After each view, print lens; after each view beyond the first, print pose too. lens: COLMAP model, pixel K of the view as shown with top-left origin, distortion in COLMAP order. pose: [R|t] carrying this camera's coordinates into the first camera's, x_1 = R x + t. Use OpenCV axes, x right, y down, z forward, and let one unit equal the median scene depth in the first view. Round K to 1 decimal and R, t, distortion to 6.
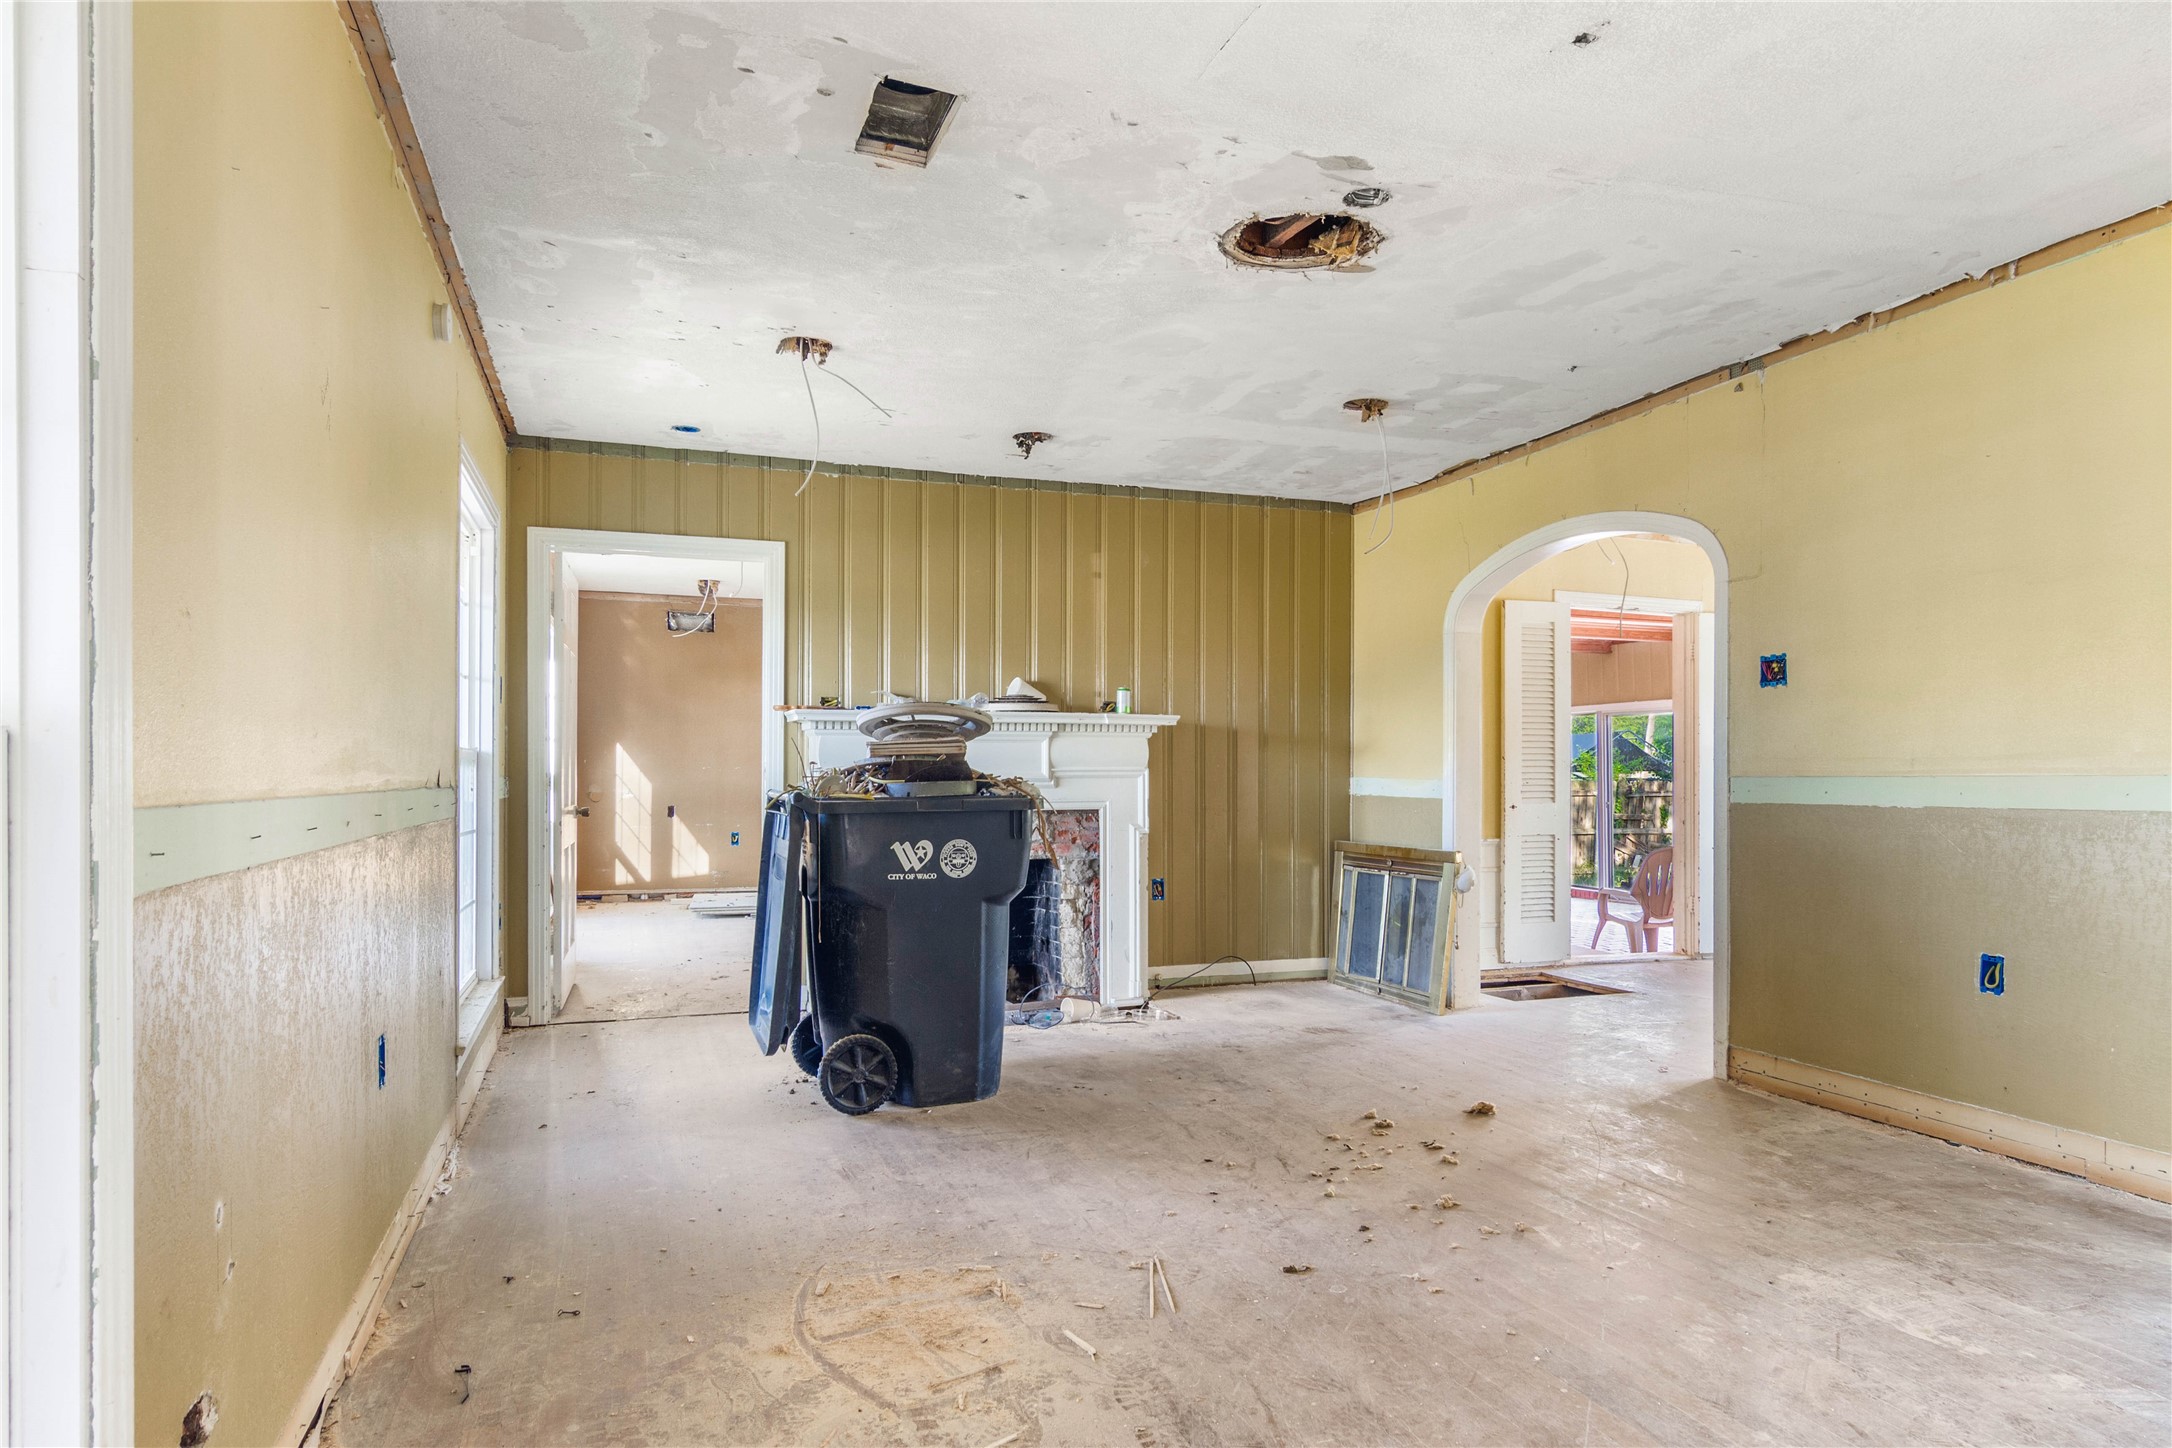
lens RADIAL K [[1303.9, 0, 1139.2], [0, 1303.9, 762.0], [0, 0, 1]] dist [-0.003151, 0.002169]
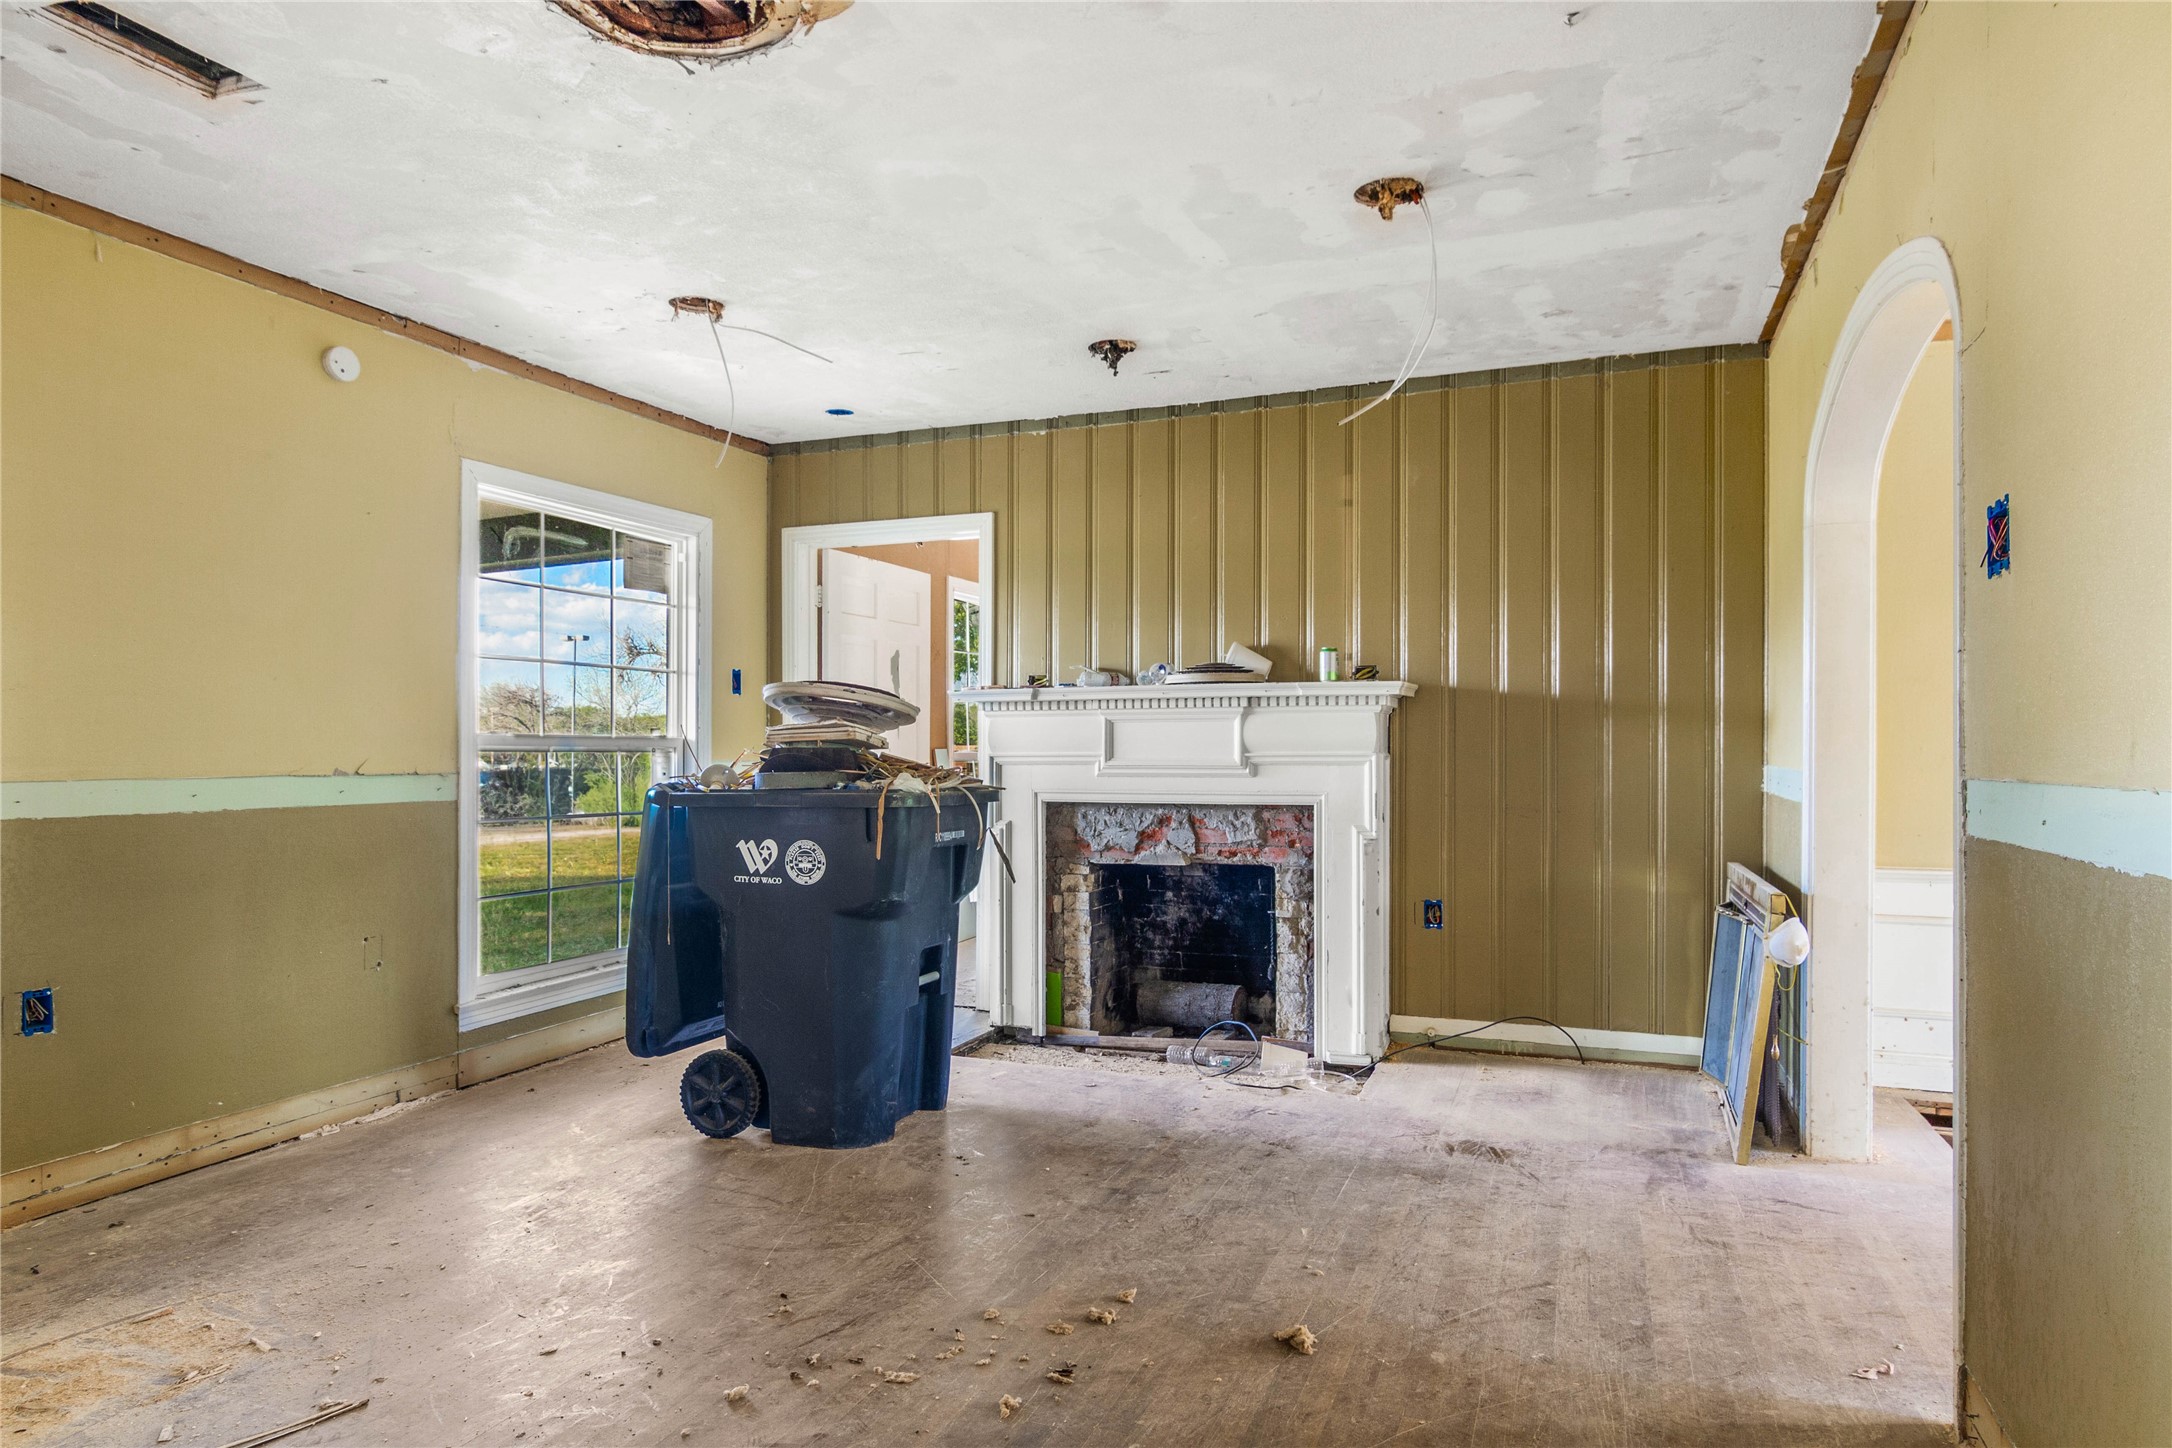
lens RADIAL K [[1303.9, 0, 1088.7], [0, 1303.9, 737.7], [0, 0, 1]] dist [-0.003151, 0.002169]
pose [[0.740579, -0.007481, -0.671927, 0.460677], [0.007165, 0.999969, -0.003236, -0.003016], [0.671931, -0.002418, 0.740610, 0.391408]]
